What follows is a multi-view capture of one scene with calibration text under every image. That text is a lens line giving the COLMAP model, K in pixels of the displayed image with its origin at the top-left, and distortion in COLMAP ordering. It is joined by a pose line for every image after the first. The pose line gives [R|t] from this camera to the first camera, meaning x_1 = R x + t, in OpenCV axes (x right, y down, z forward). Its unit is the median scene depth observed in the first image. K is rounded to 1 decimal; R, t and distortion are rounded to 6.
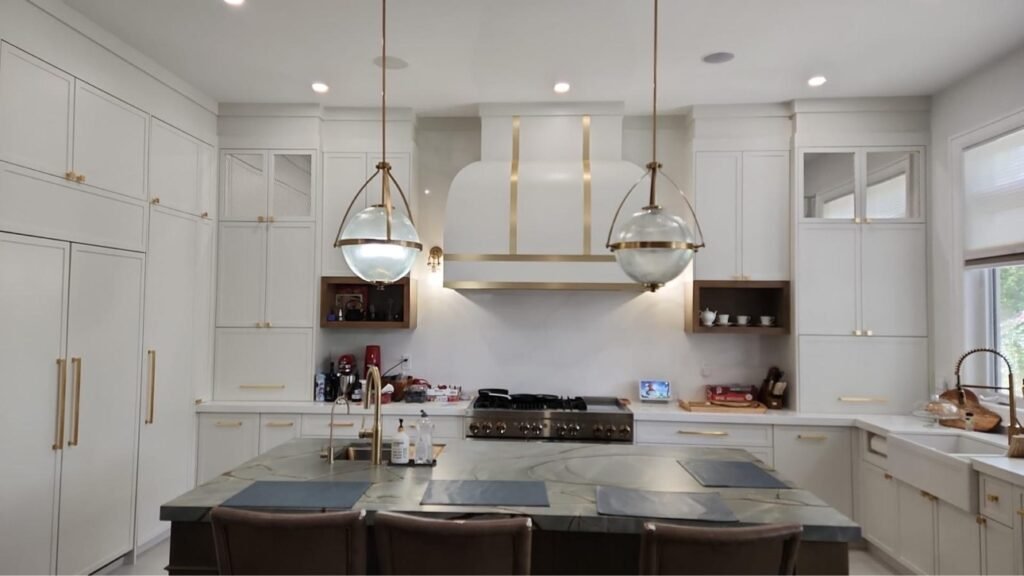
lens RADIAL K [[690.7, 0, 510.4], [0, 690.7, 285.1], [0, 0, 1]] dist [0.065505, 0.000934]
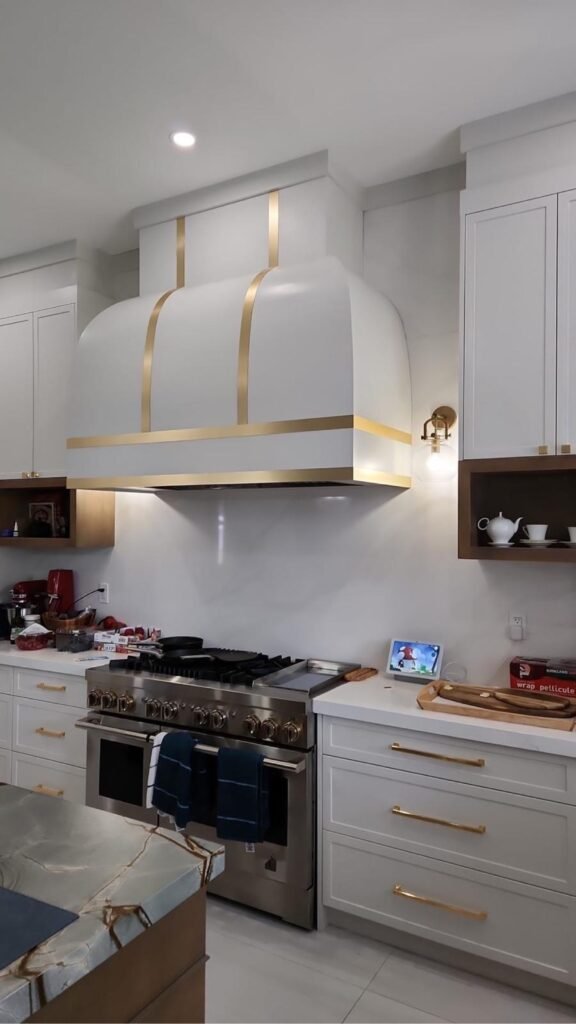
lens RADIAL K [[690.7, 0, 287.9], [0, 690.7, 516.6], [0, 0, 1]] dist [0.065505, 0.000934]
pose [[0.885259, -0.013406, -0.464905, 0.384124], [0.021767, 0.999683, 0.012622, 0.026056], [0.464589, -0.021294, 0.885270, 0.455419]]
